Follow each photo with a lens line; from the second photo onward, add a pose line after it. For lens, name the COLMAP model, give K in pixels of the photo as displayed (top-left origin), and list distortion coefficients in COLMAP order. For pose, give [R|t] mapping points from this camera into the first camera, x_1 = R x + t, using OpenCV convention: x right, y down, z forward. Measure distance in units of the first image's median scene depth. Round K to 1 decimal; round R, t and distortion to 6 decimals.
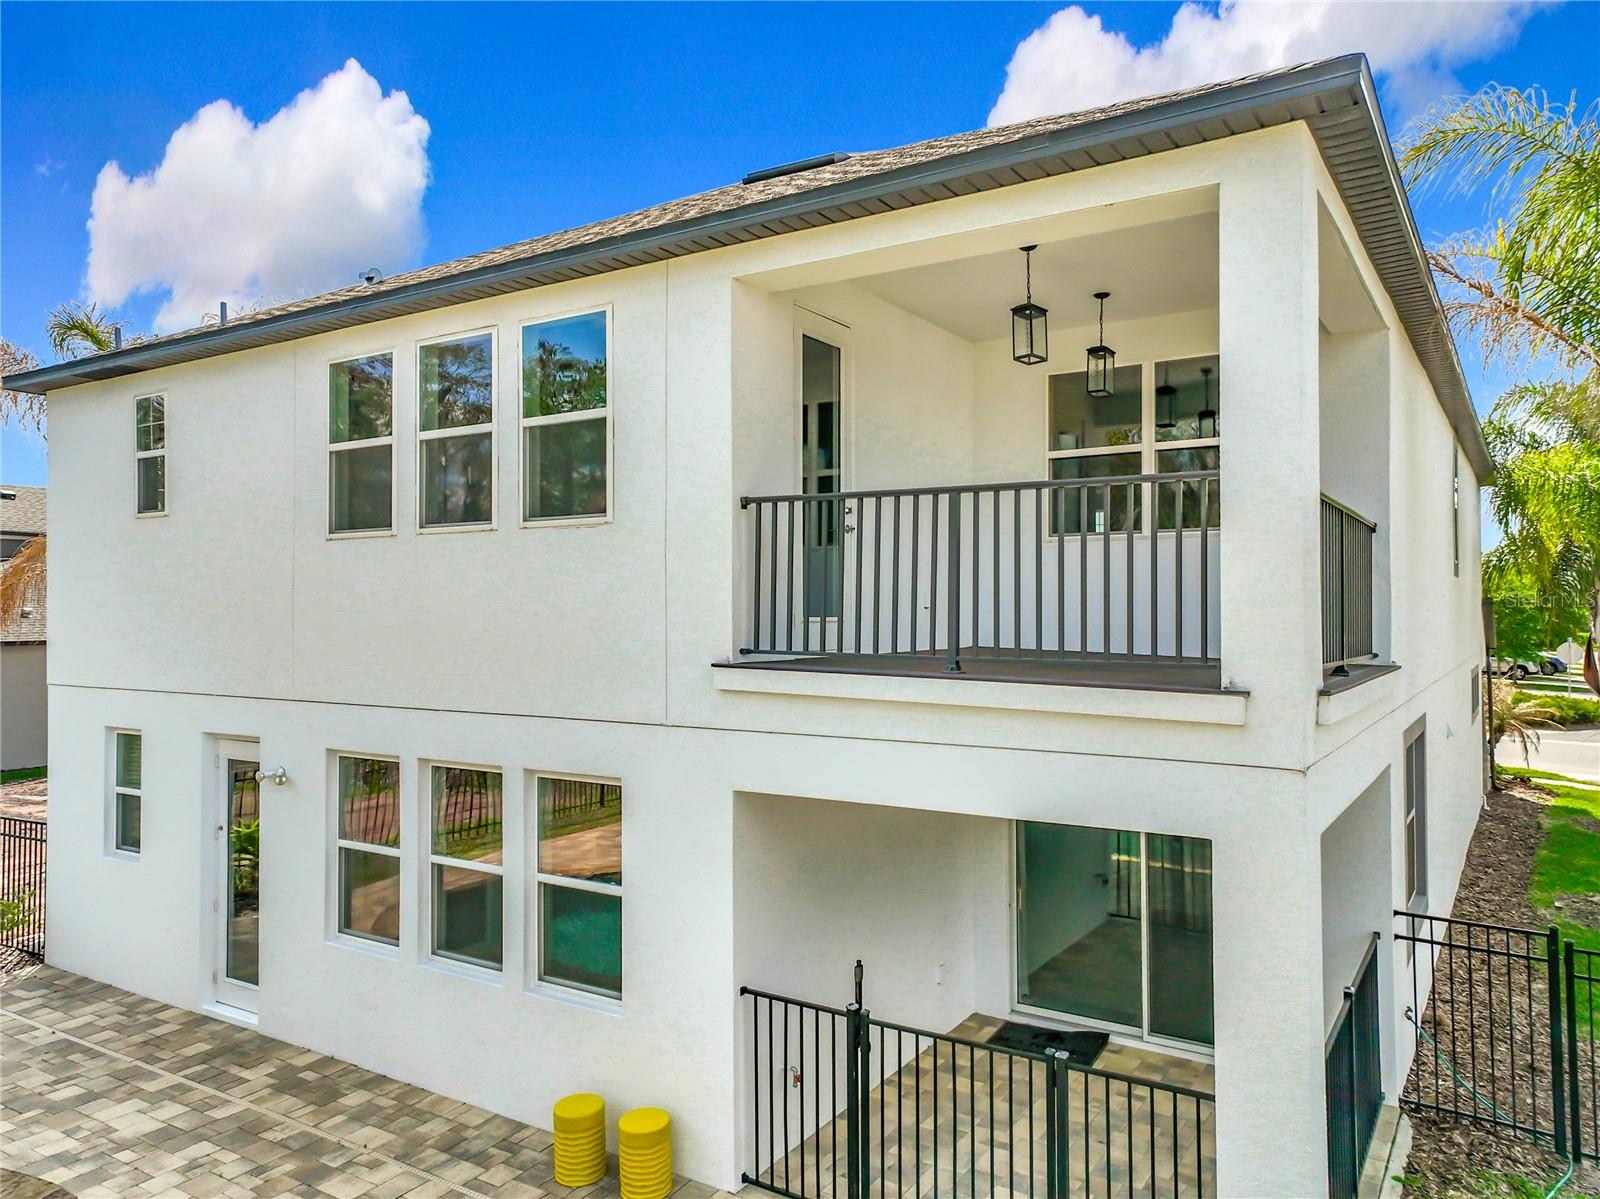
lens RADIAL K [[1108.5, 0, 800.0], [0, 1108.5, 599.5], [0, 0, 1]] dist [0.059550, -0.001638]
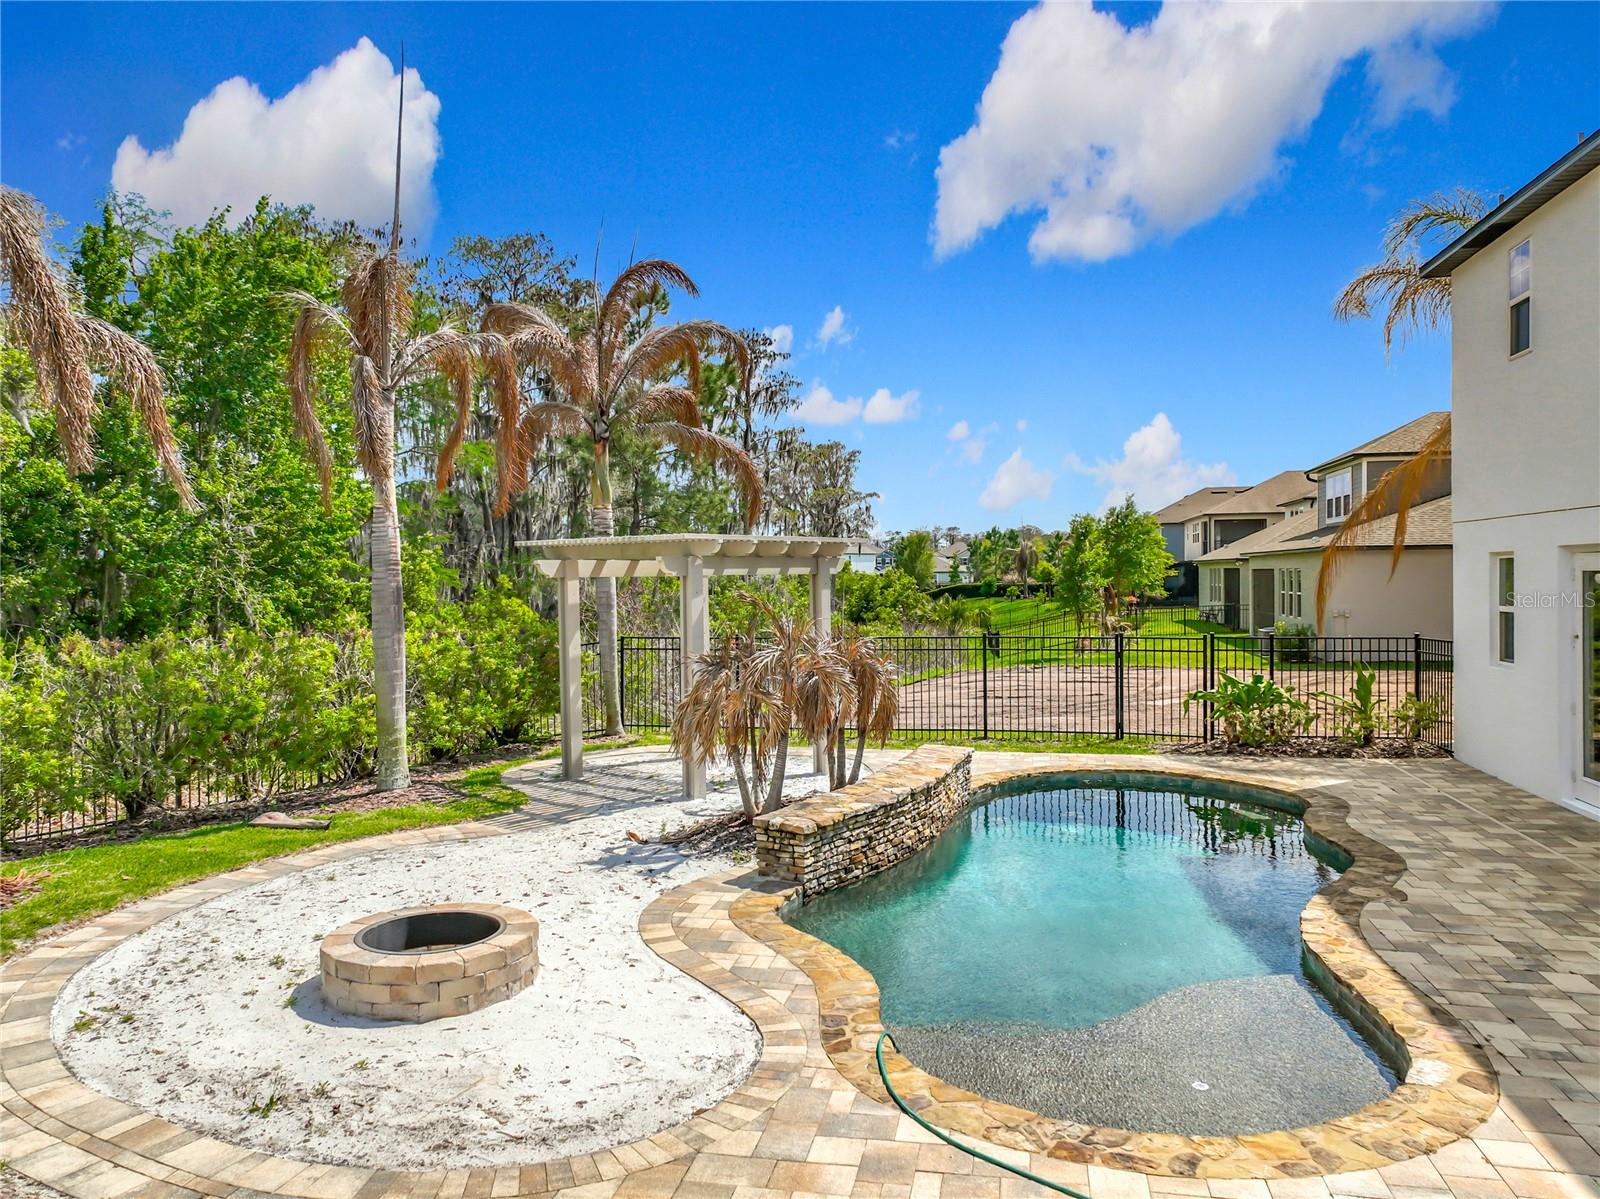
lens RADIAL K [[1159.2, 0, 800.0], [0, 1159.2, 599.5], [0, 0, 1]] dist [-0.000464, 0.011407]
pose [[0.370615, 0.018981, -0.928593, 0.264383], [0.019522, 0.999411, 0.028220, 0.146671], [0.928582, -0.028586, 0.370026, -0.083985]]
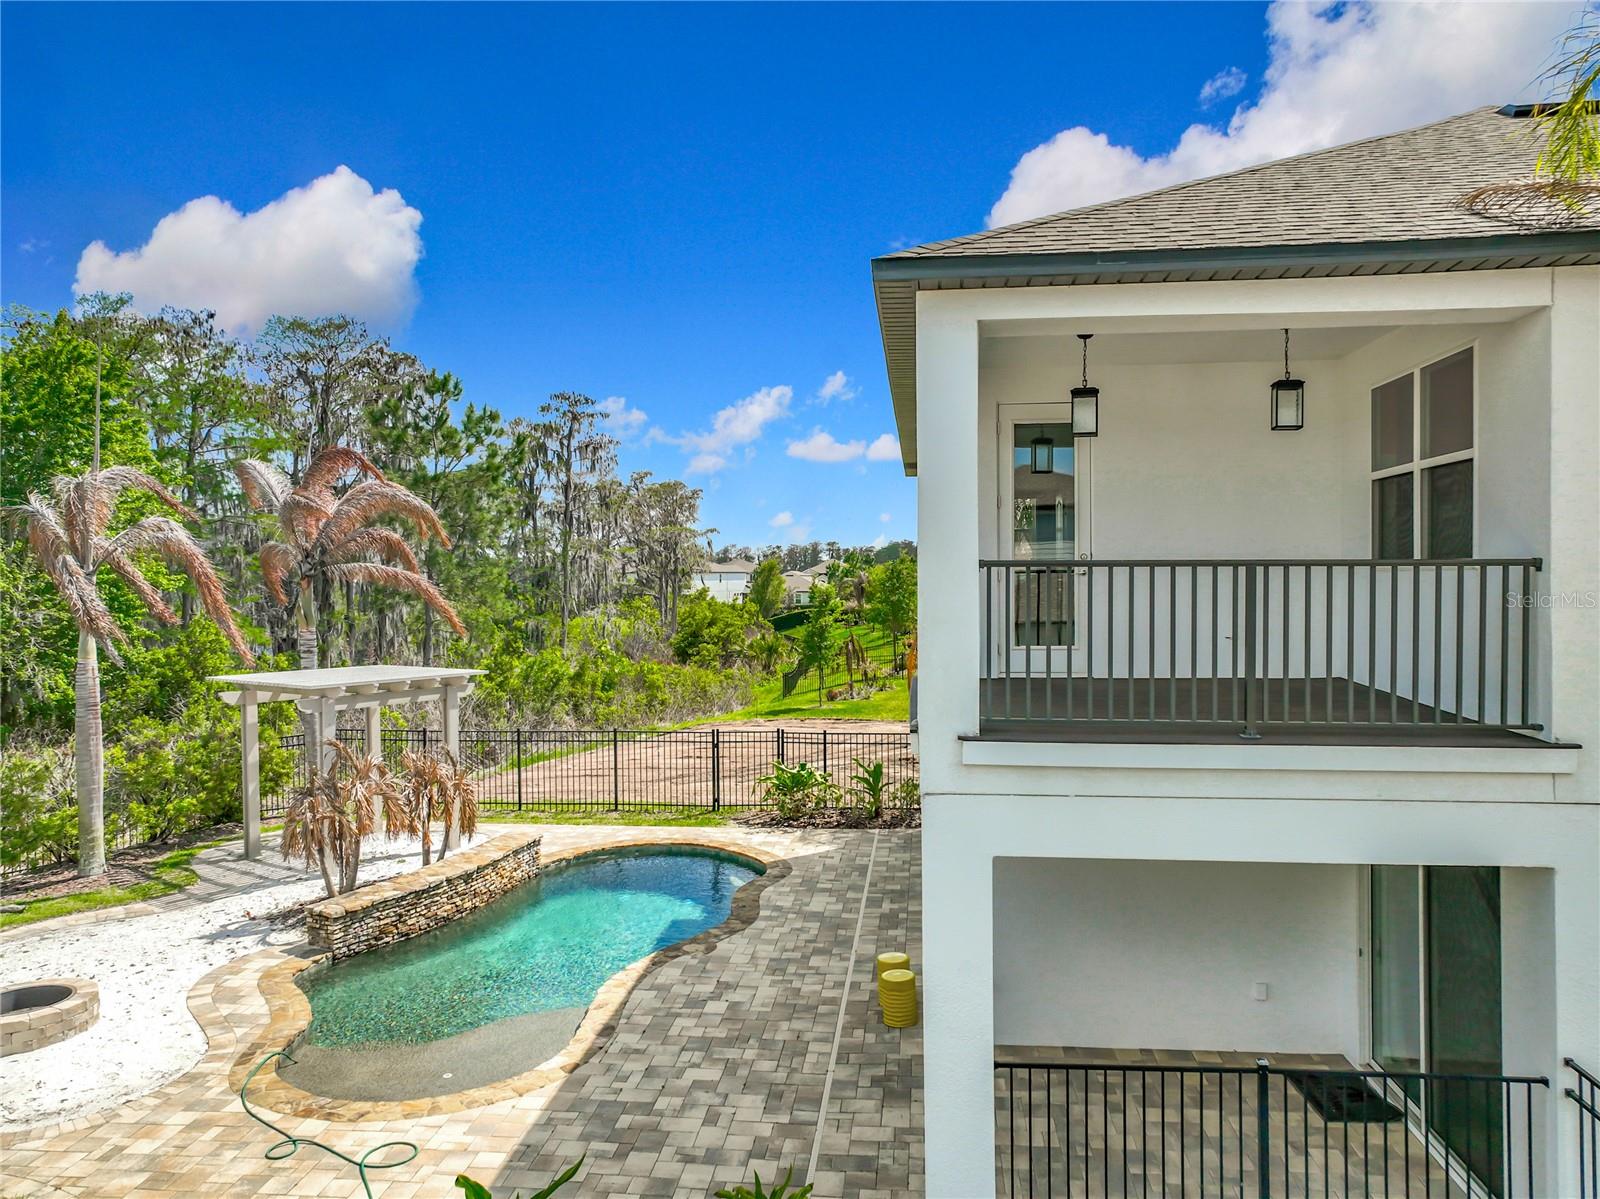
lens RADIAL K [[1152.8, 0, 817.7], [0, 1152.8, 596.0], [0, 0, 1]] dist [-0.006639, 0.017658]
pose [[0.459379, 0.013993, -0.888130, 0.959037], [0.015579, 0.999595, 0.023807, -0.068453], [0.888104, -0.024773, 0.458975, 0.169852]]
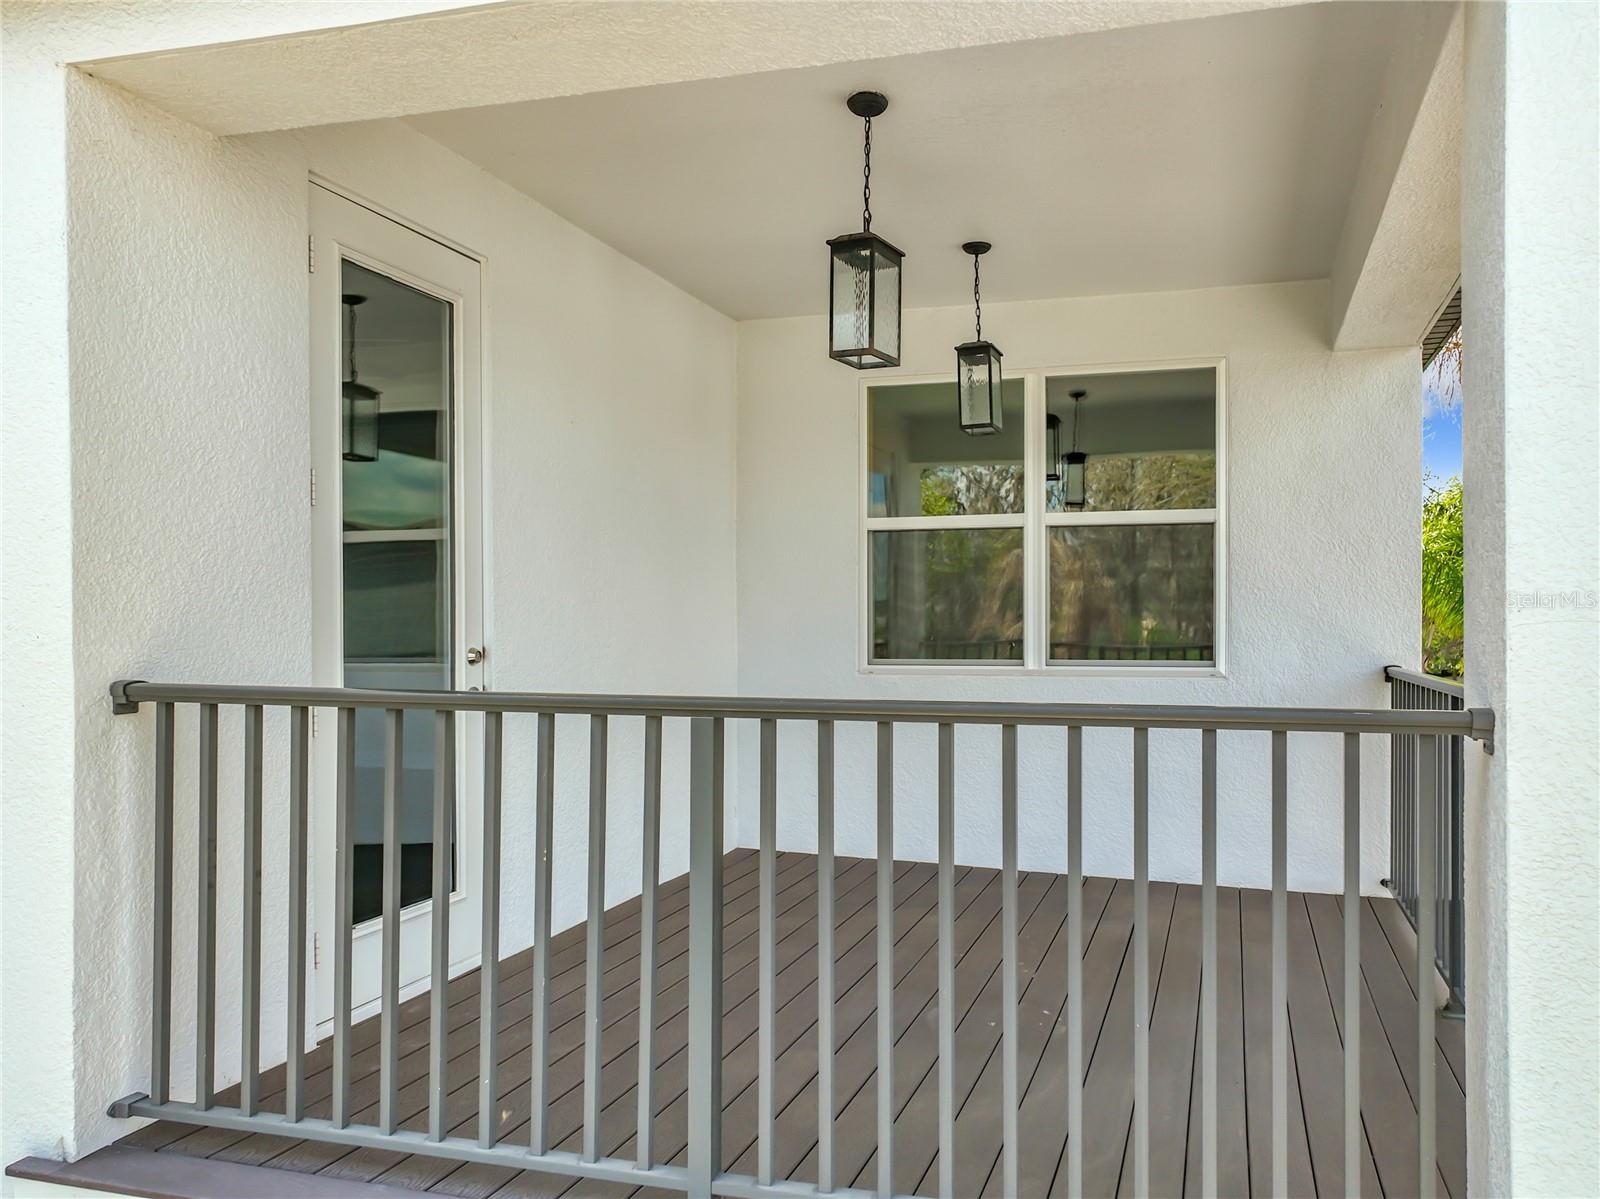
lens RADIAL K [[1152.8, 0, 817.7], [0, 1152.8, 596.0], [0, 0, 1]] dist [-0.006639, 0.017658]
pose [[0.970272, 0.010029, 0.241809, 0.063782], [-0.008485, 0.999936, -0.007424, -0.099204], [-0.241868, 0.005152, 0.970295, 0.481335]]
